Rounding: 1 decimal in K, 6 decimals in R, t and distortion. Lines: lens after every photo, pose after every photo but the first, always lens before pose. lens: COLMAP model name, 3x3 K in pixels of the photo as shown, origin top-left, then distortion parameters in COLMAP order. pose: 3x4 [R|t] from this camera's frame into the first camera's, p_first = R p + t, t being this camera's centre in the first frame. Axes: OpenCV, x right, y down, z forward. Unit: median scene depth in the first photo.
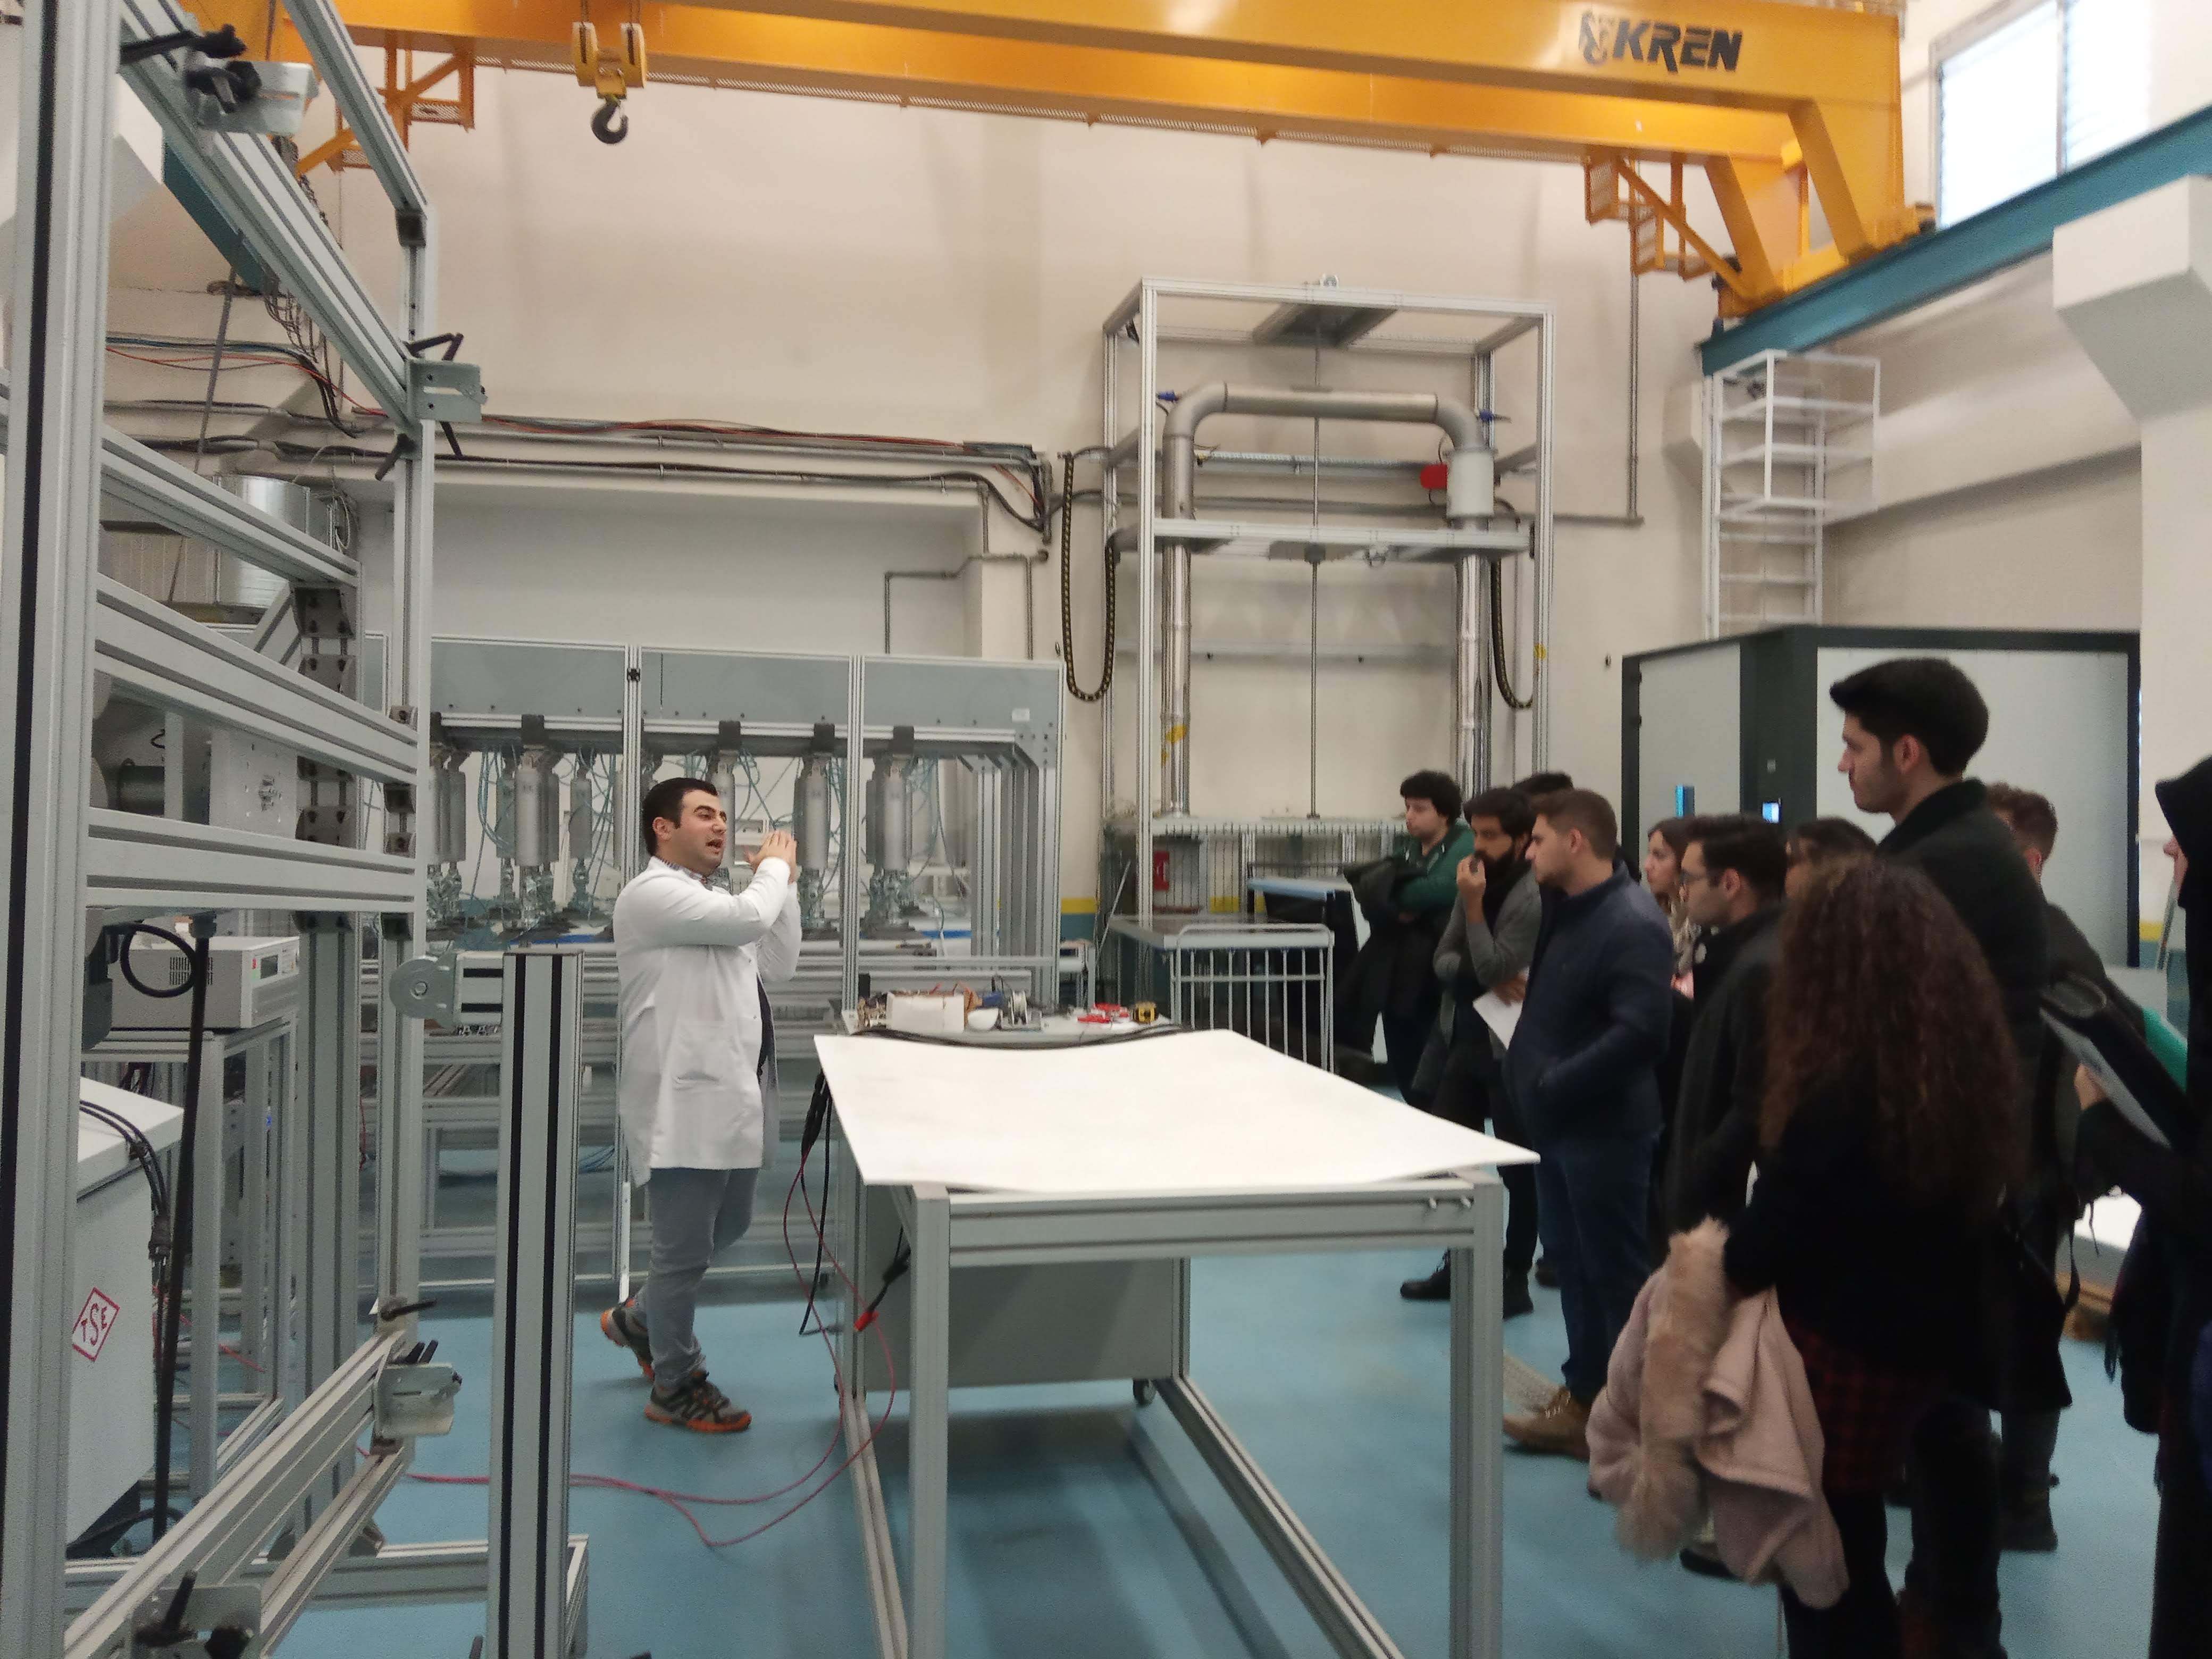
lens RADIAL K [[1829.1, 0, 1095.1], [0, 1829.1, 833.3], [0, 0, 1]] dist [0.114175, -0.168637]
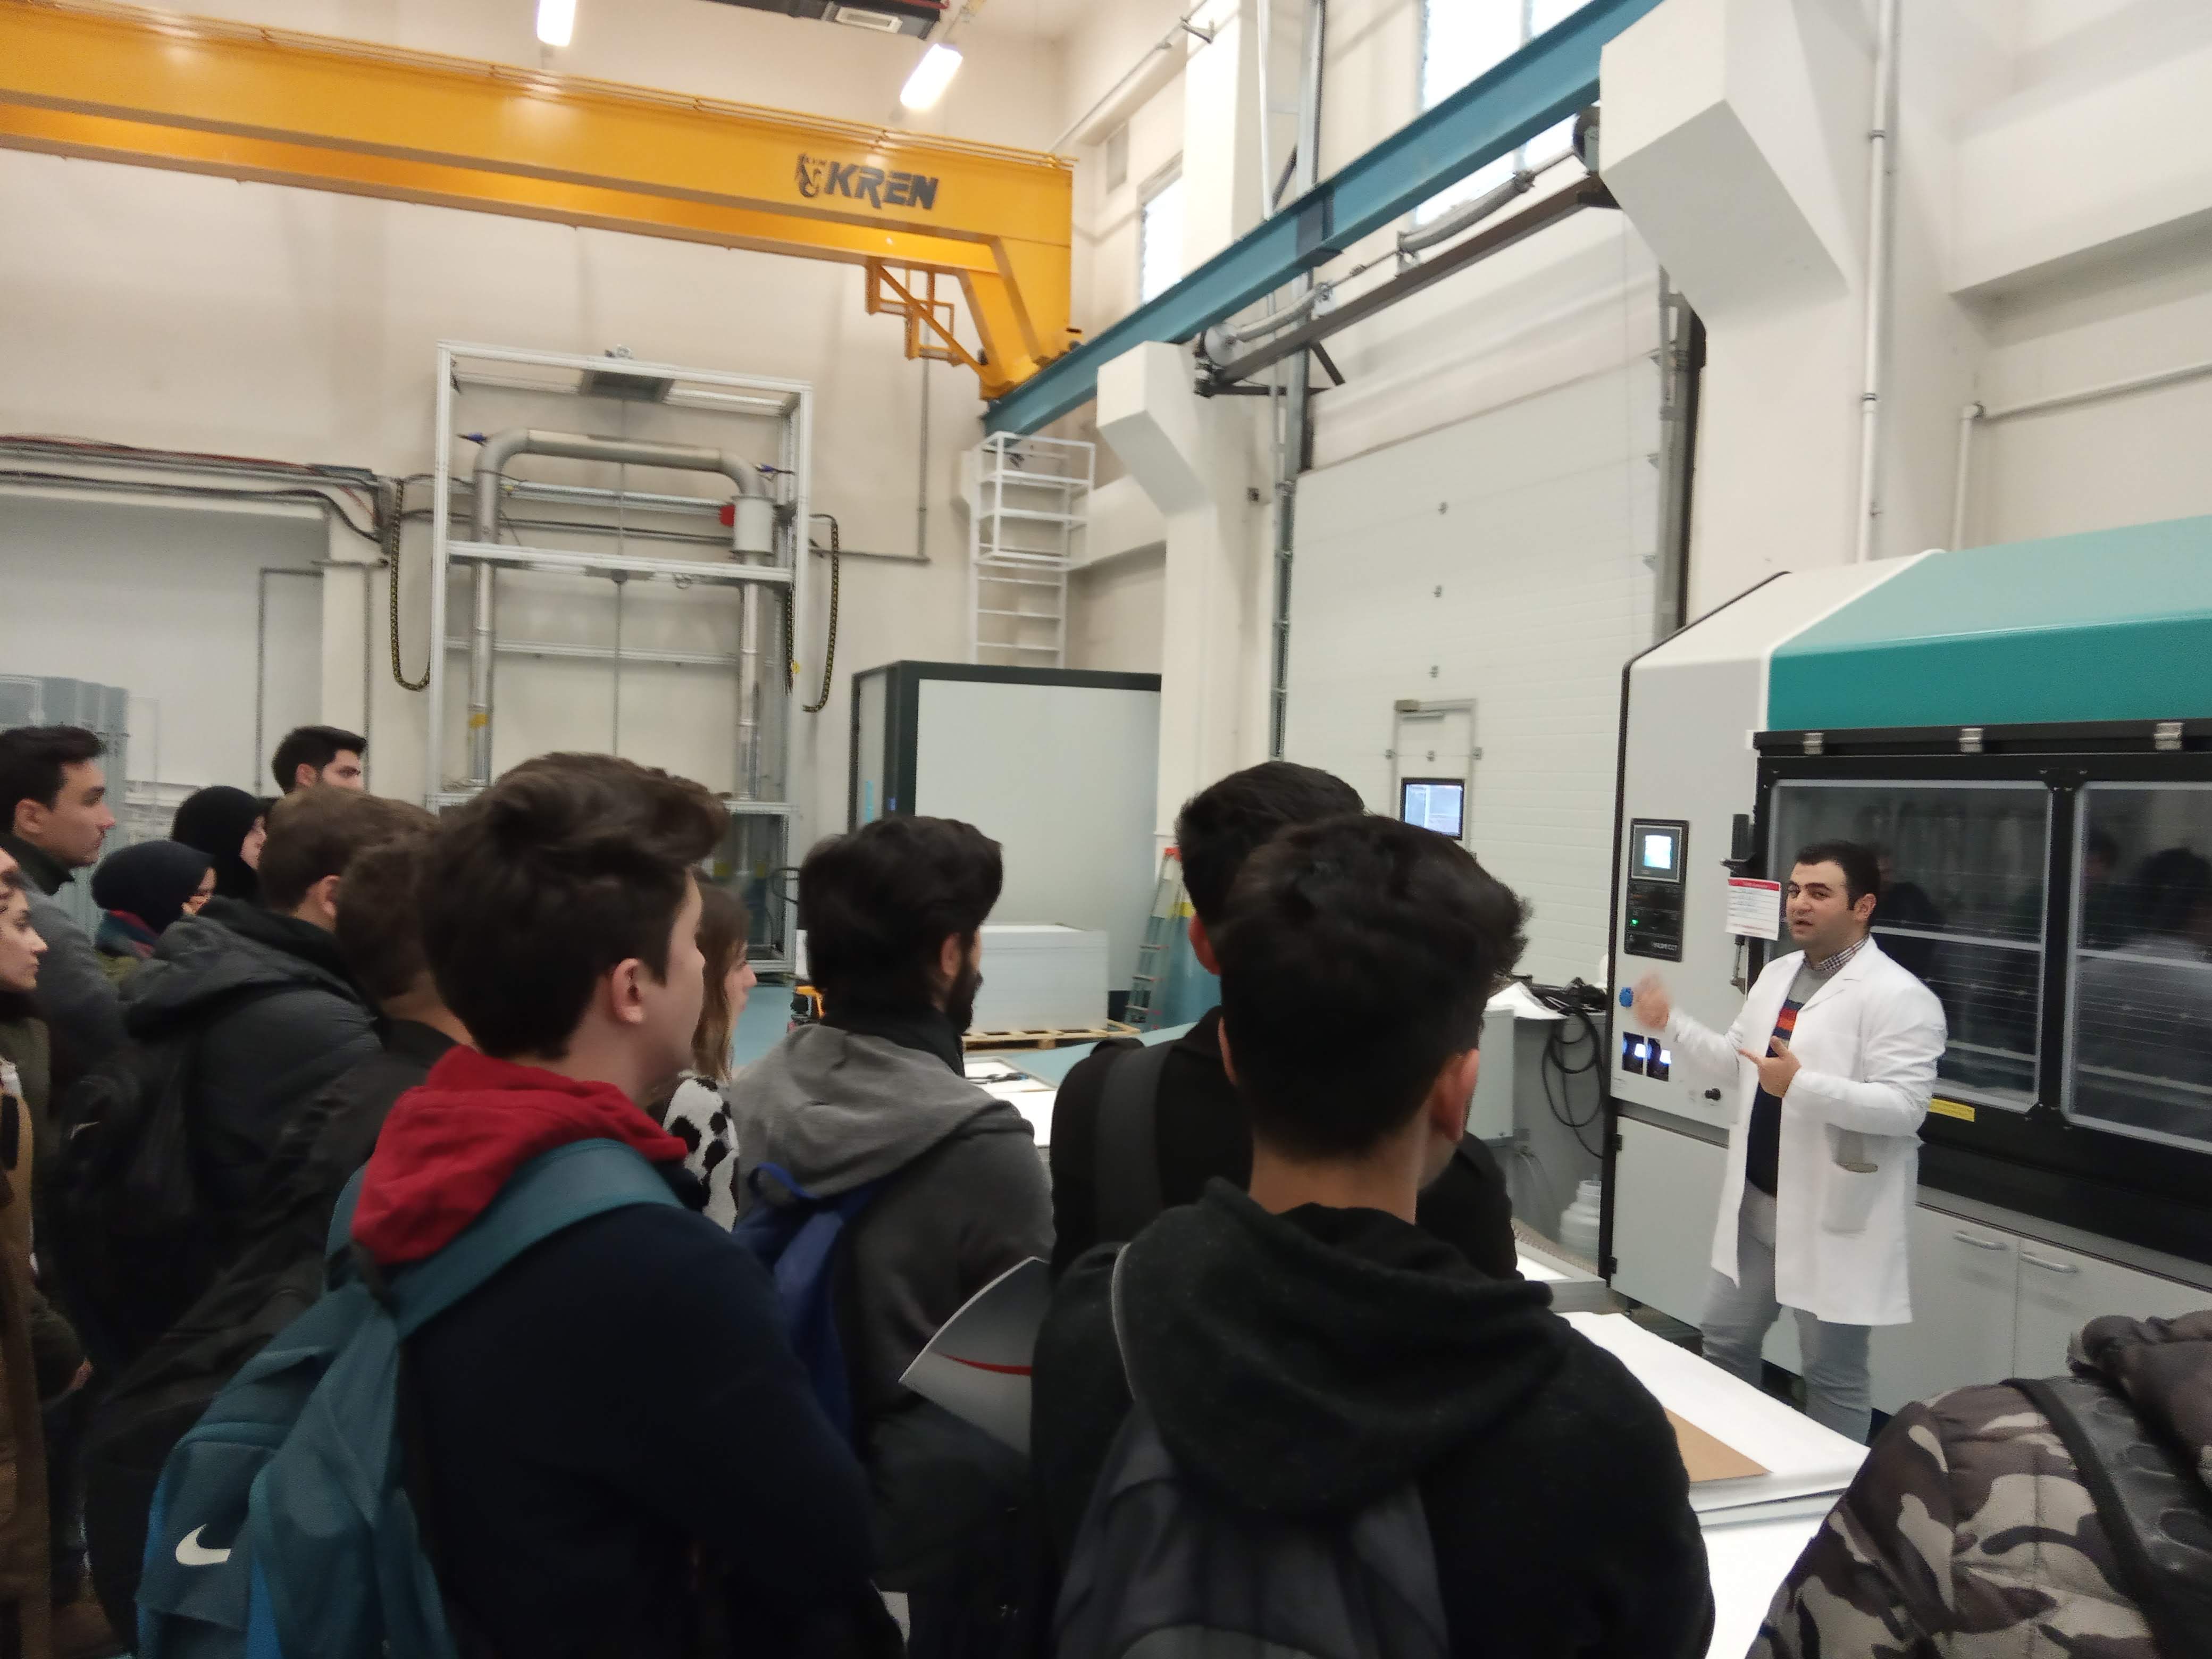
lens RADIAL K [[1829.1, 0, 1095.1], [0, 1829.1, 833.3], [0, 0, 1]] dist [0.114175, -0.168637]
pose [[0.994330, 0.033707, 0.100859, 0.313085], [-0.035319, 0.999275, 0.014236, -0.012287], [-0.100306, -0.017718, 0.994799, -0.229719]]
